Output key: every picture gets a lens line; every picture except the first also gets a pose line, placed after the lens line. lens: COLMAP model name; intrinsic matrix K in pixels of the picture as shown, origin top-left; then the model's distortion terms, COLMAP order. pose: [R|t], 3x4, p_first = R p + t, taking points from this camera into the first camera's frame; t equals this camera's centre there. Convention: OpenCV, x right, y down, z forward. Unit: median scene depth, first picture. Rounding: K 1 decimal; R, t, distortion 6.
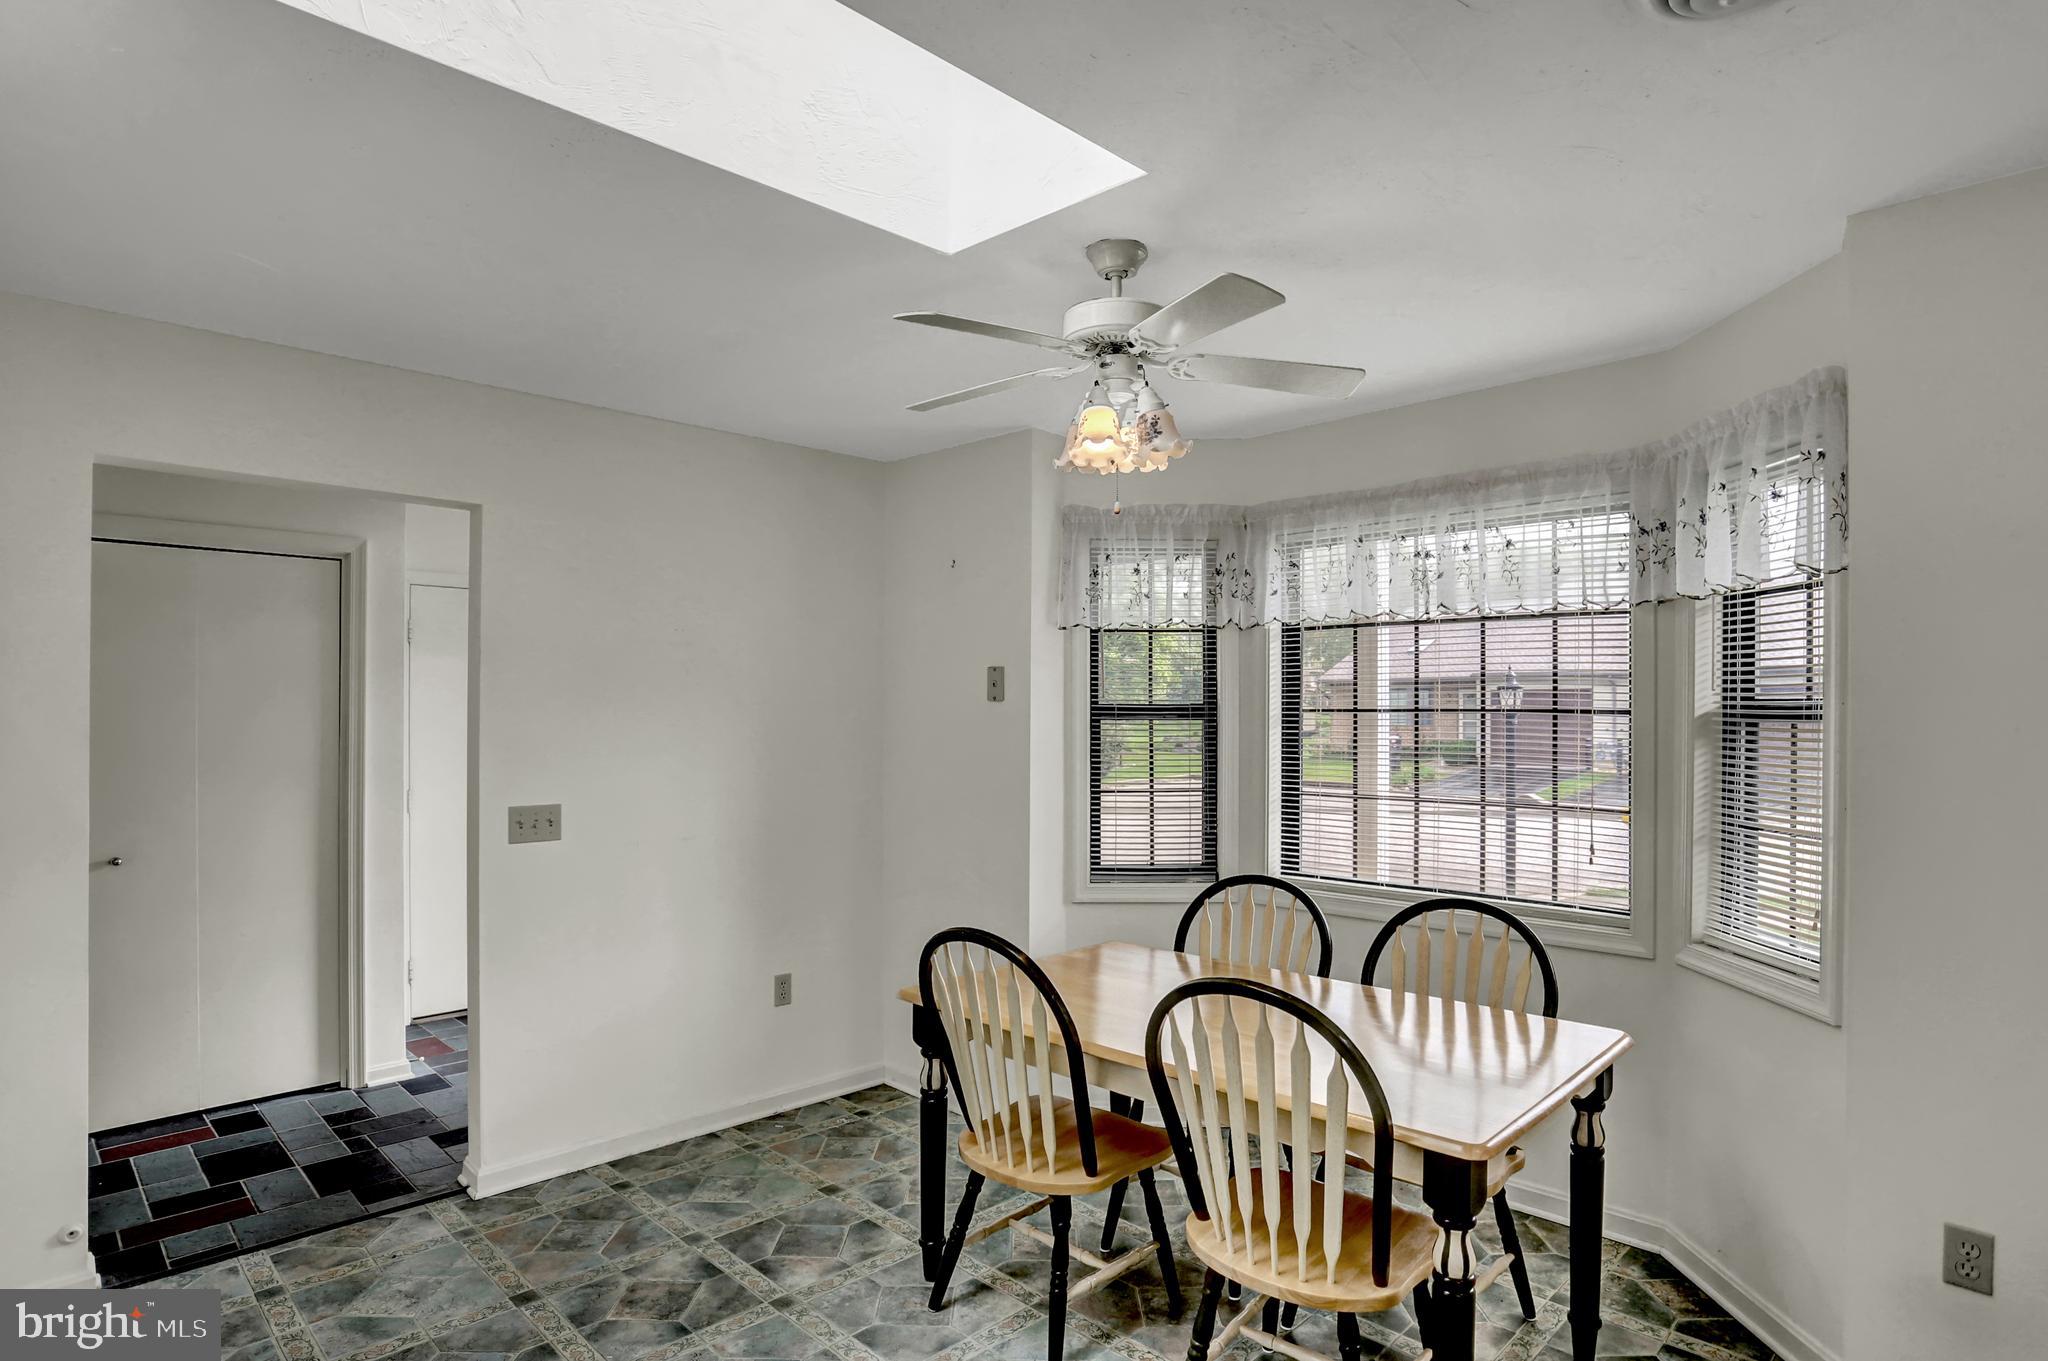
lens RADIAL K [[1119.4, 0, 1024.0], [0, 1119.4, 680.5], [0, 0, 1]] dist [-0.058824, 0.000295]
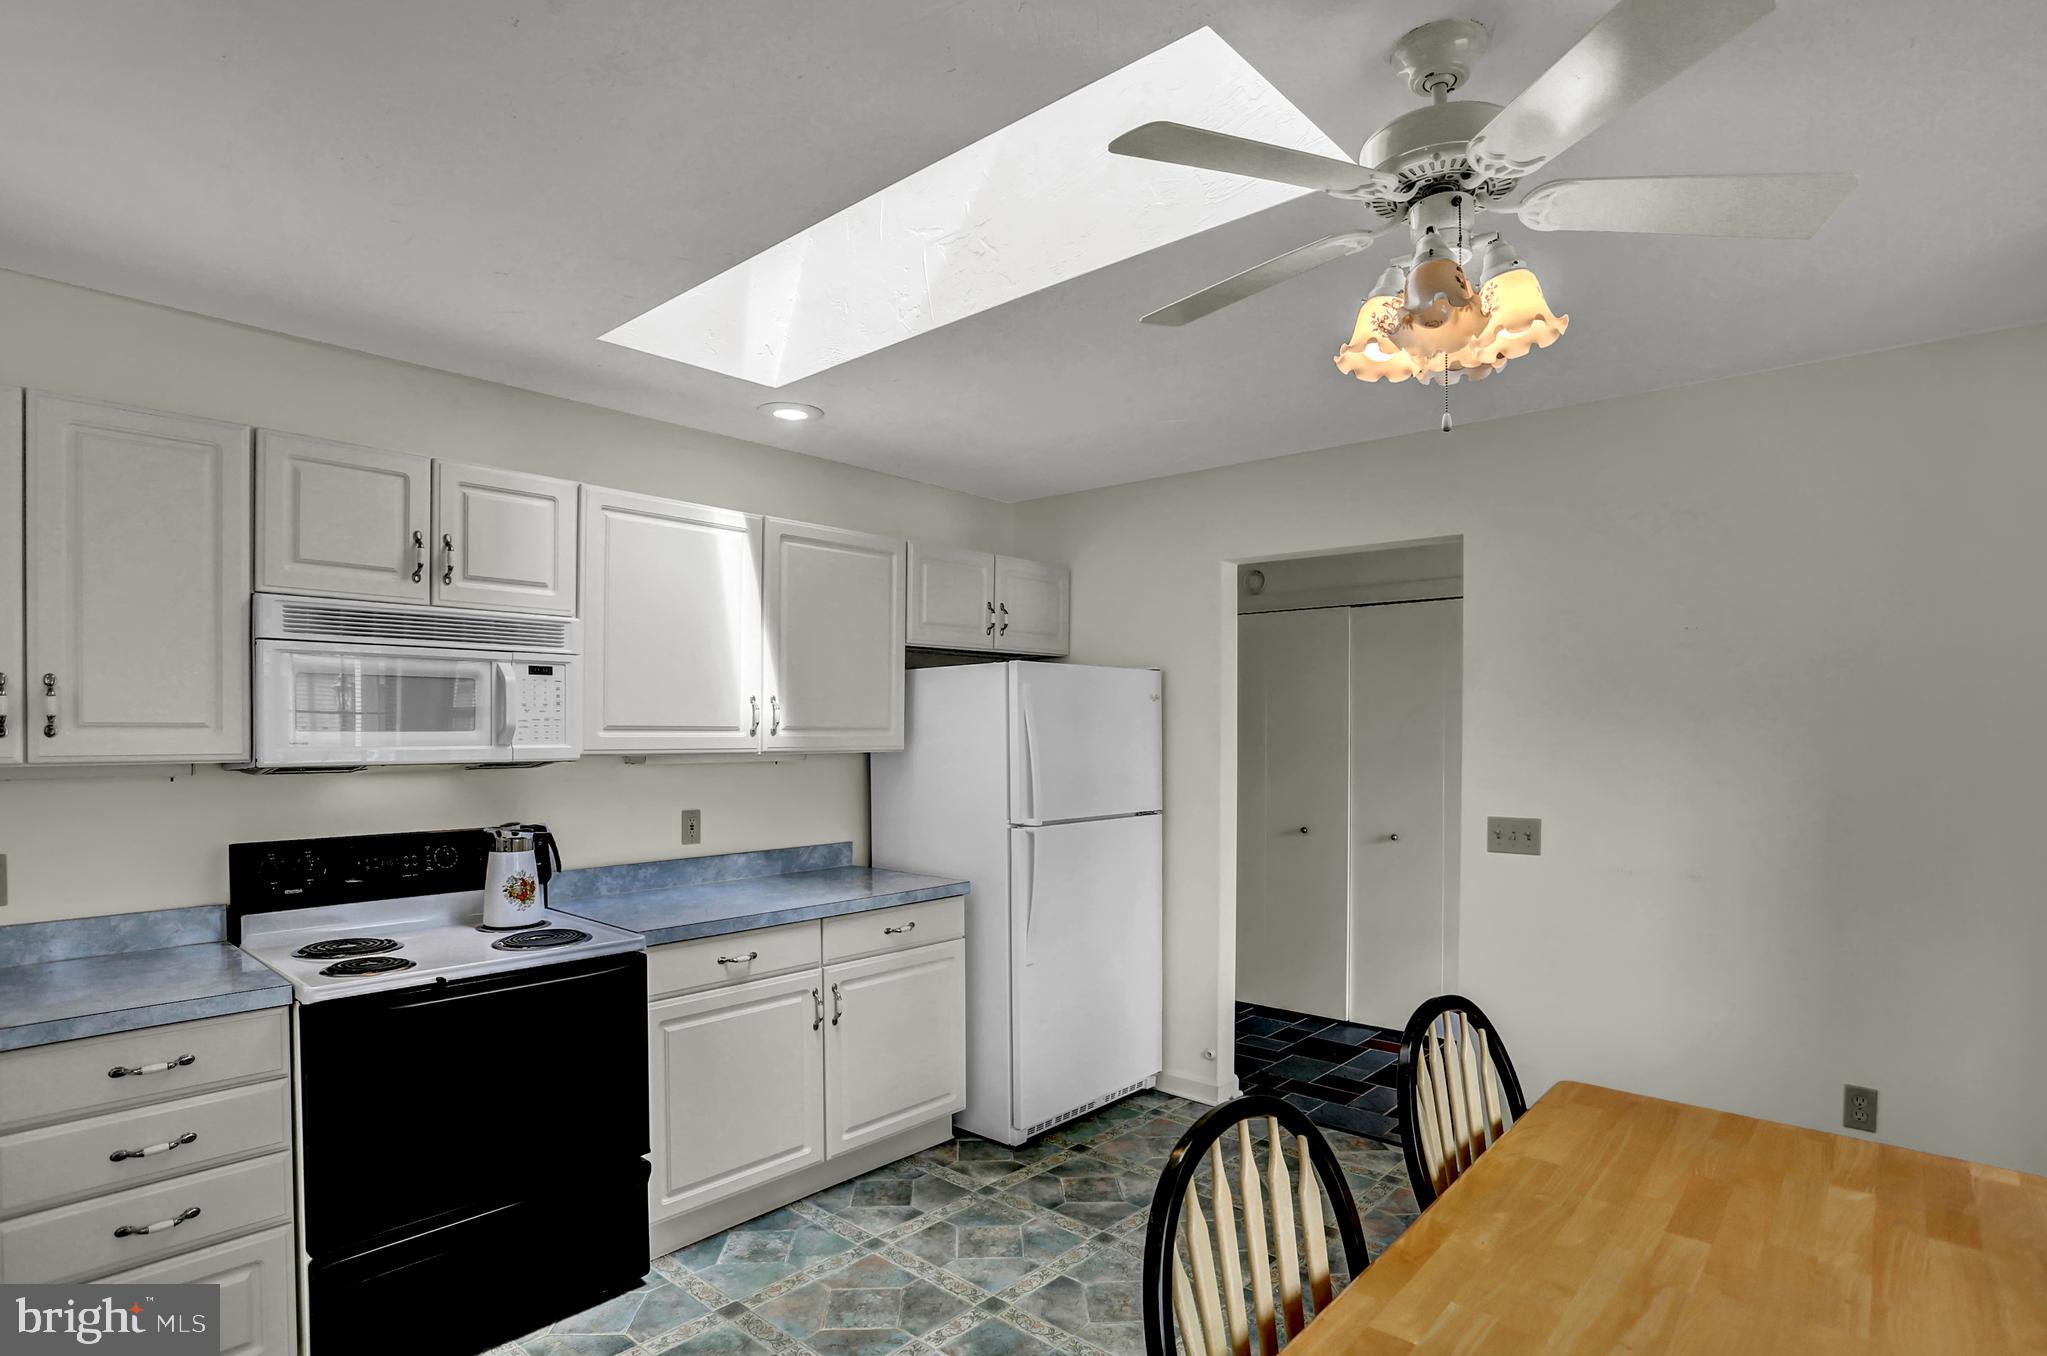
lens RADIAL K [[1055.1, 0, 1034.1], [0, 1055.1, 738.3], [0, 0, 1]] dist [-0.085251, 0.045889]
pose [[0.070959, 0.016270, -0.997347, 0.776676], [0.016317, 0.999714, 0.017469, 0.024266], [0.997346, -0.017514, 0.070673, 0.788829]]
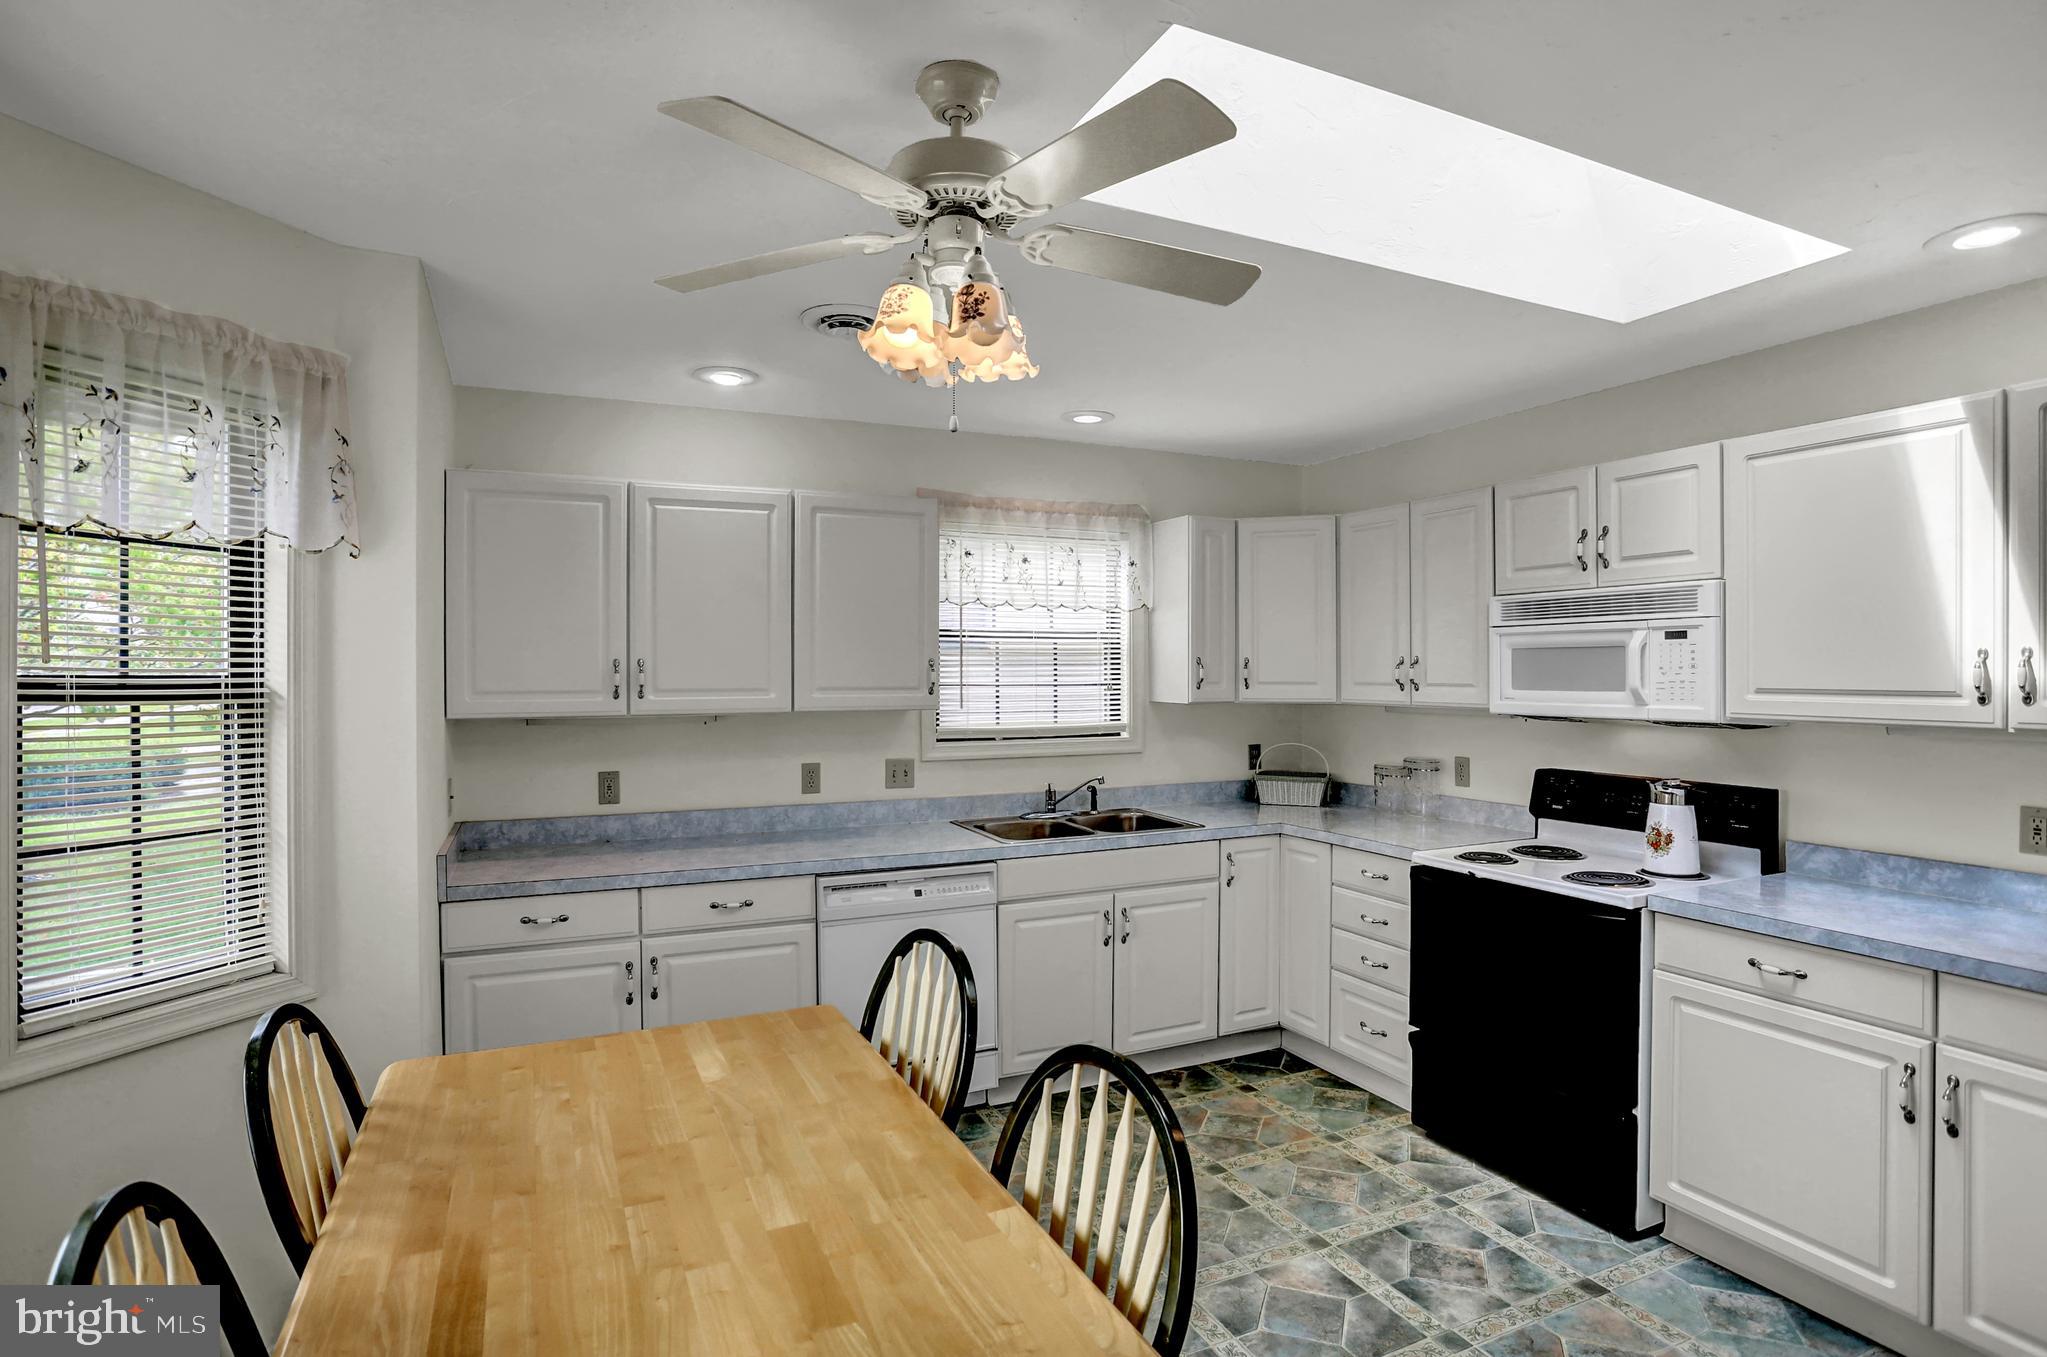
lens RADIAL K [[1029.9, 0, 1023.5], [0, 1029.9, 678.5], [0, 0, 1]] dist [-0.081839, 0.041527]
pose [[-0.940379, 0.002060, 0.340123, -0.261163], [-0.003887, 0.999851, -0.016801, 0.035563], [-0.340107, -0.017122, -0.940231, 1.858596]]
